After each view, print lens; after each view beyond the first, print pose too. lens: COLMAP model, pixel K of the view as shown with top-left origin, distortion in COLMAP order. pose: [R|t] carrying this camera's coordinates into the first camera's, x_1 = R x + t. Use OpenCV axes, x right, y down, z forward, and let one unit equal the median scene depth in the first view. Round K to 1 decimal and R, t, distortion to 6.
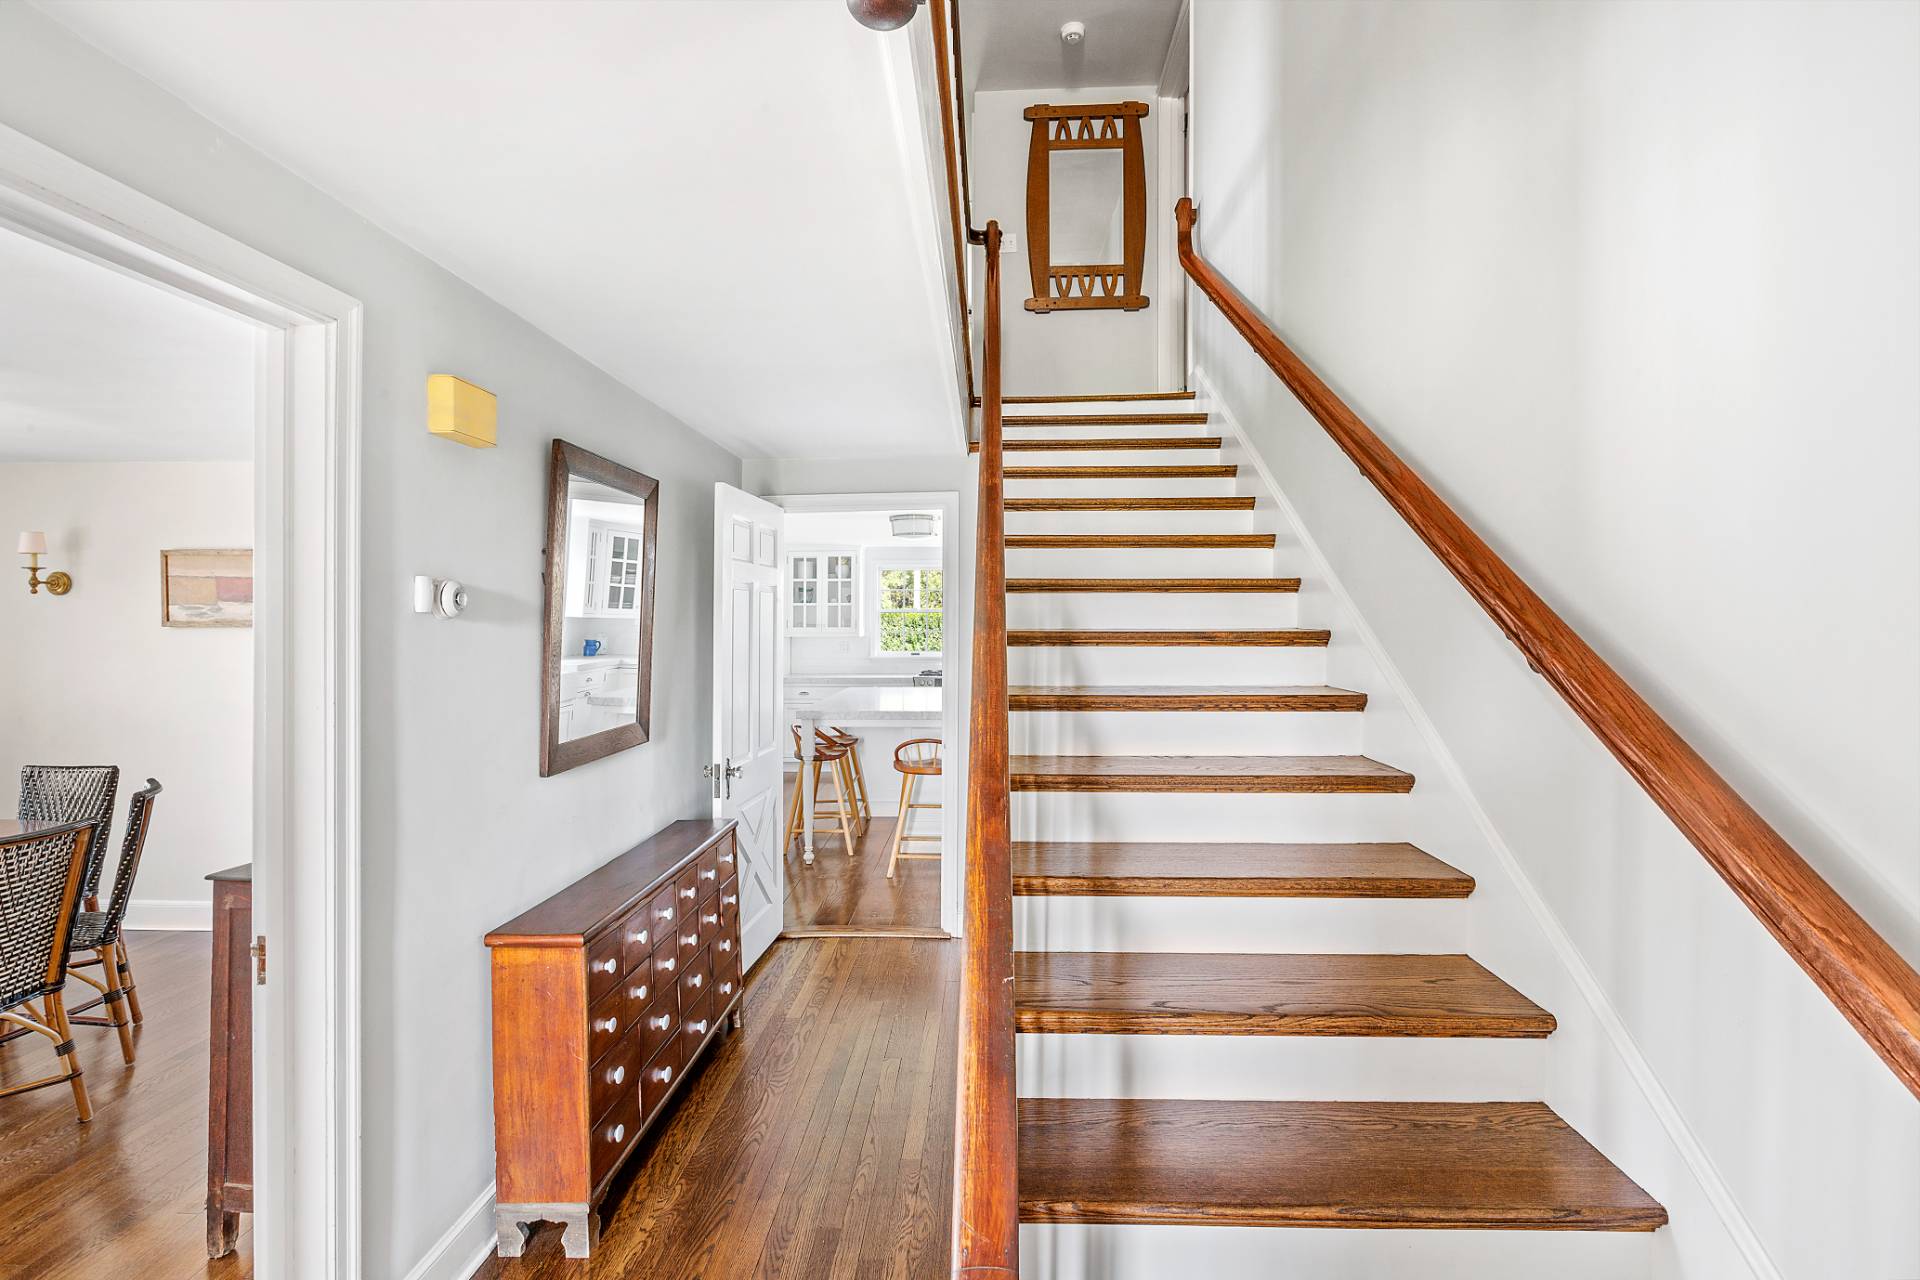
lens RADIAL K [[885.2, 0, 955.7], [0, 885.2, 625.7], [0, 0, 1]] dist [-0.001553, -0.000592]
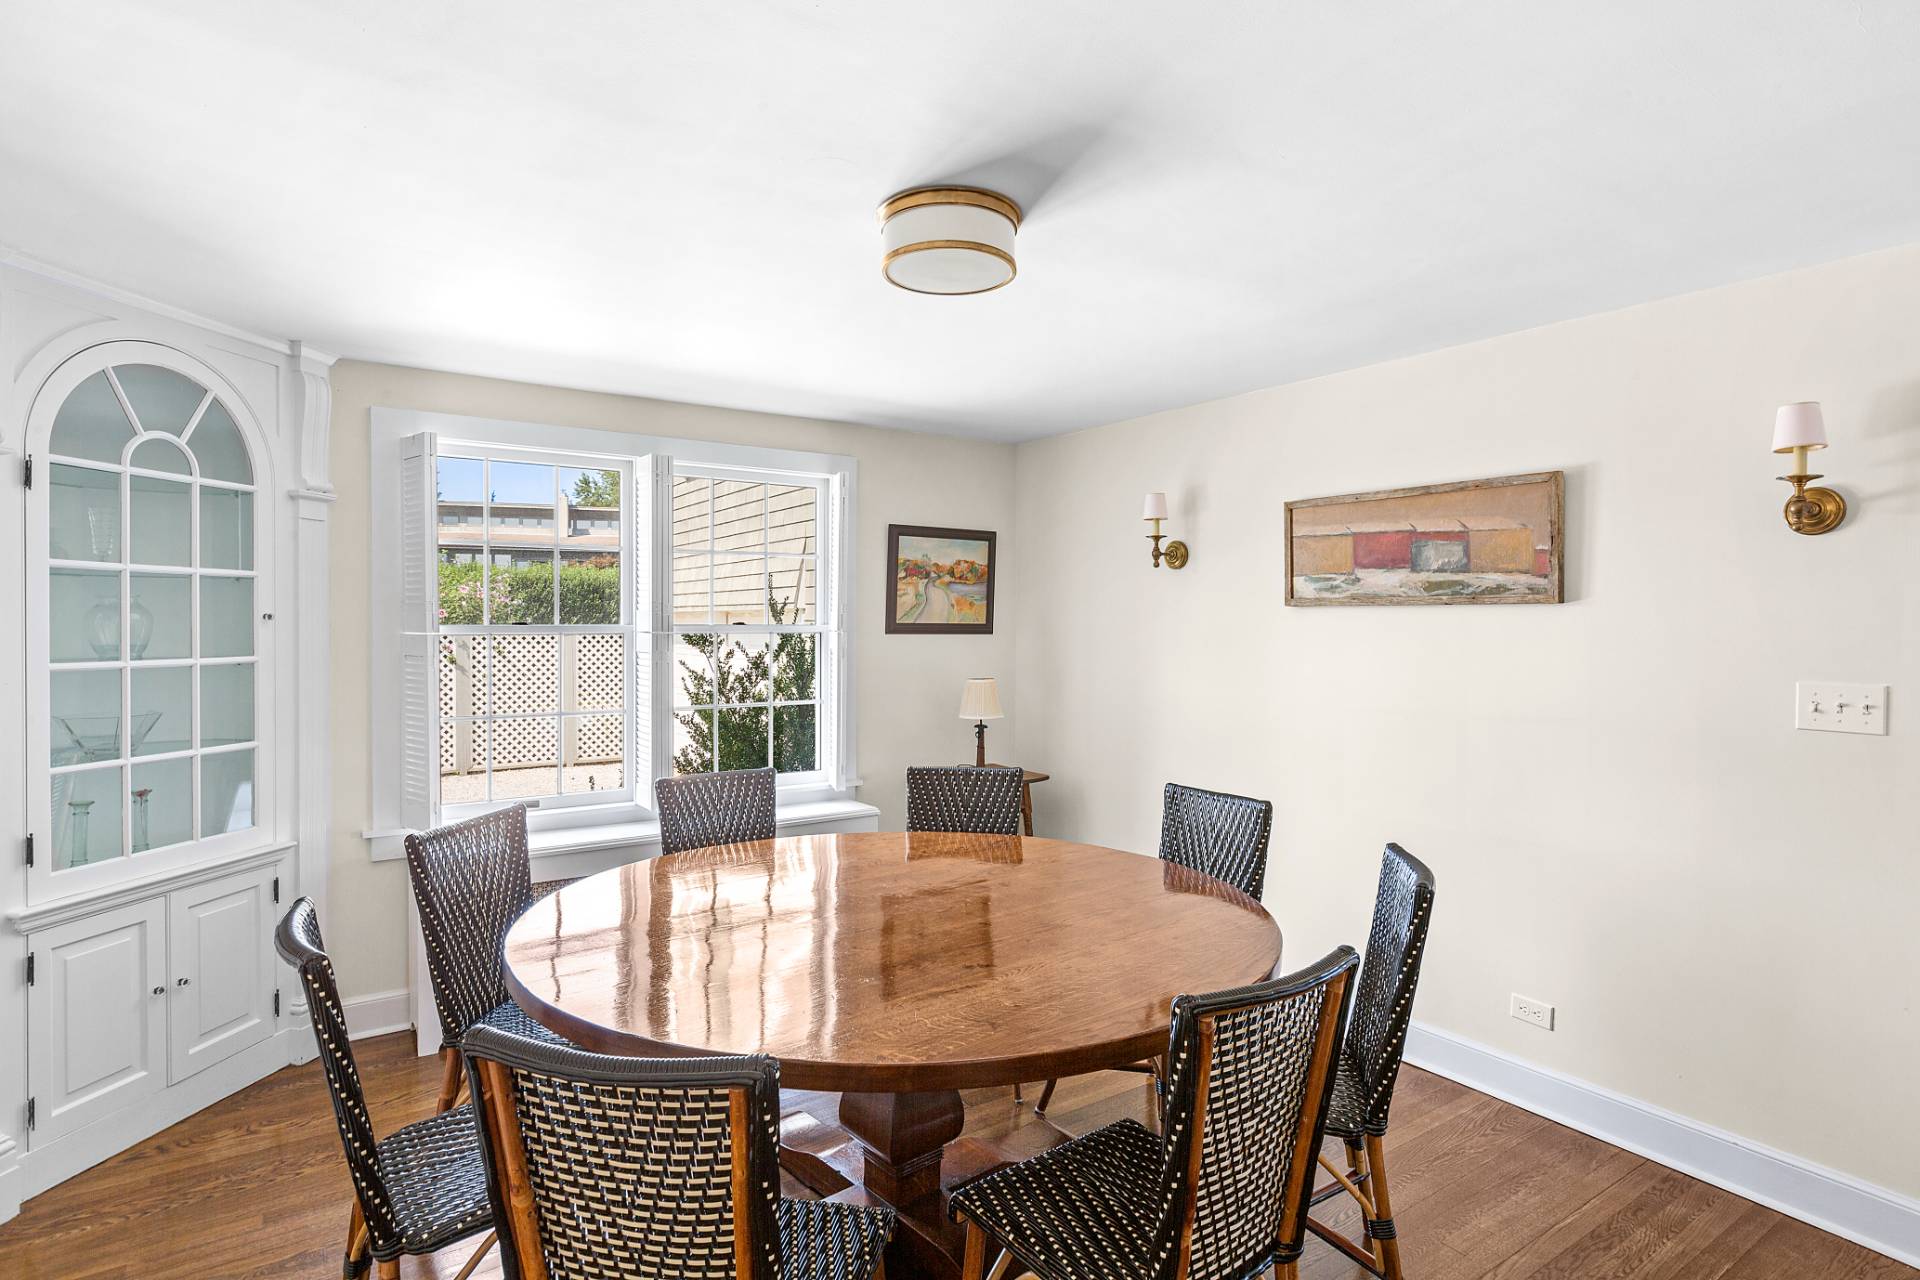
lens RADIAL K [[984.8, 0, 961.8], [0, 984.8, 643.5], [0, 0, 1]] dist [0.001727, 0.000026]
pose [[0.597439, 0.024848, -0.801529, -0.395703], [-0.007784, 0.999652, 0.025188, 0.014163], [0.801877, -0.008810, 0.597425, 0.286037]]
